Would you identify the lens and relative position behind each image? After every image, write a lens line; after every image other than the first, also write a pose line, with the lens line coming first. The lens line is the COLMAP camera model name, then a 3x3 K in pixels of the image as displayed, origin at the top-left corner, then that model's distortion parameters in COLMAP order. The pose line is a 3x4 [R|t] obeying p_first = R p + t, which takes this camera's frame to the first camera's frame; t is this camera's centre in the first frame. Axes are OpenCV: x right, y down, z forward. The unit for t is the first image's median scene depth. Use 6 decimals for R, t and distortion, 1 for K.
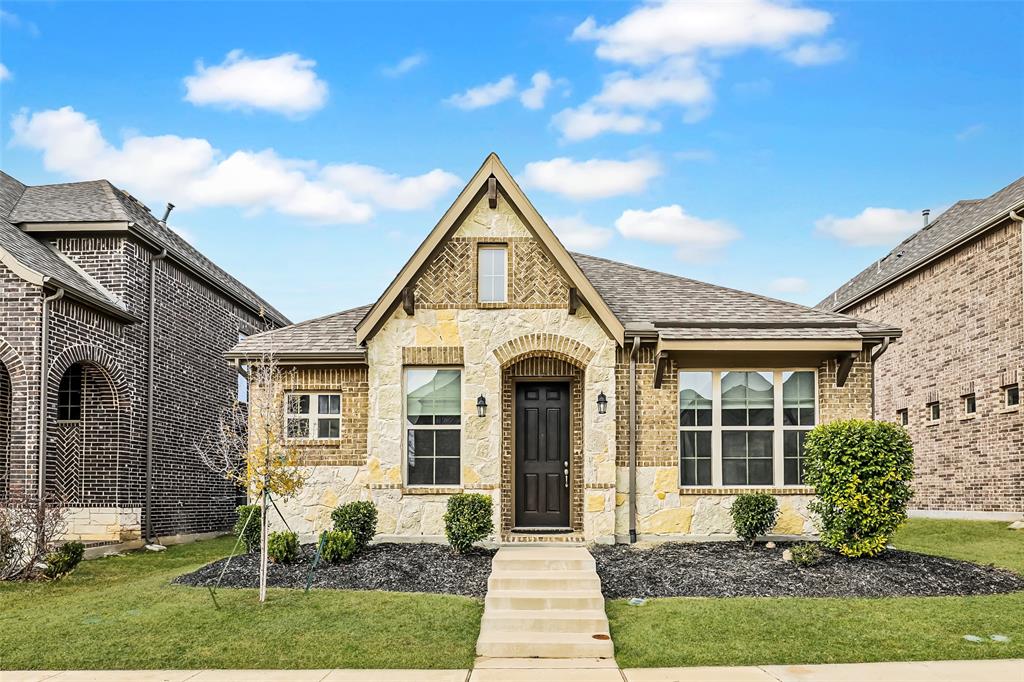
lens RADIAL K [[594.3, 0, 511.3], [0, 594.3, 382.7], [0, 0, 1]] dist [-0.020576, -0.000273]
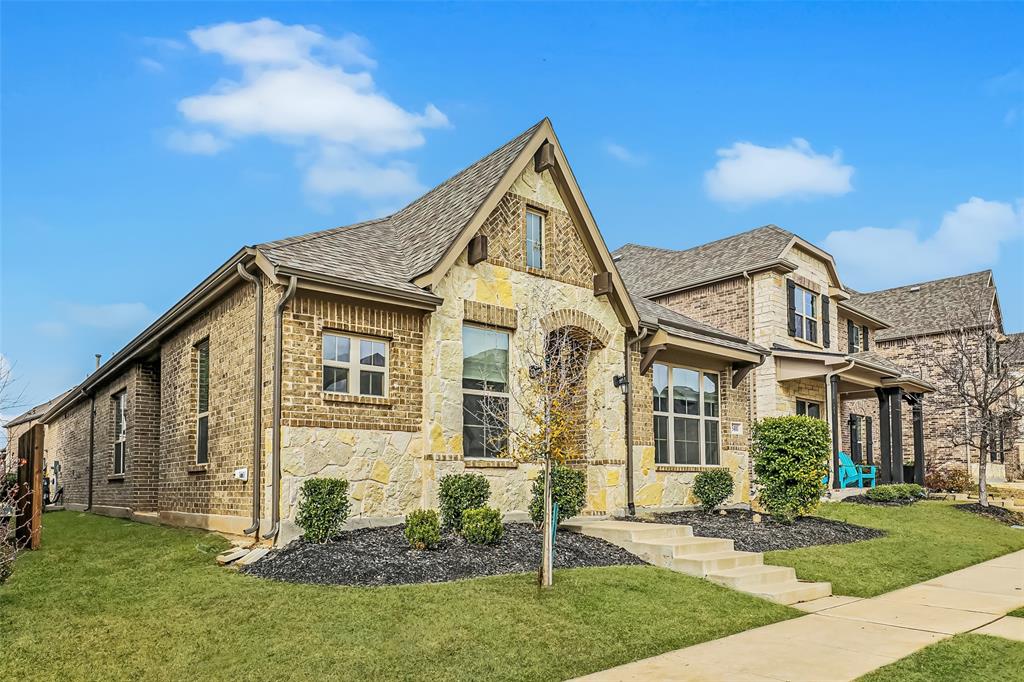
lens RADIAL K [[650.0, 0, 511.6], [0, 650.0, 340.8], [0, 0, 1]] dist [-0.008033, 0.000021]
pose [[0.773421, 0.134718, 0.619412, -0.713039], [-0.116143, 0.990730, -0.070456, 0.060203], [-0.623162, -0.017448, 0.781898, 0.201950]]
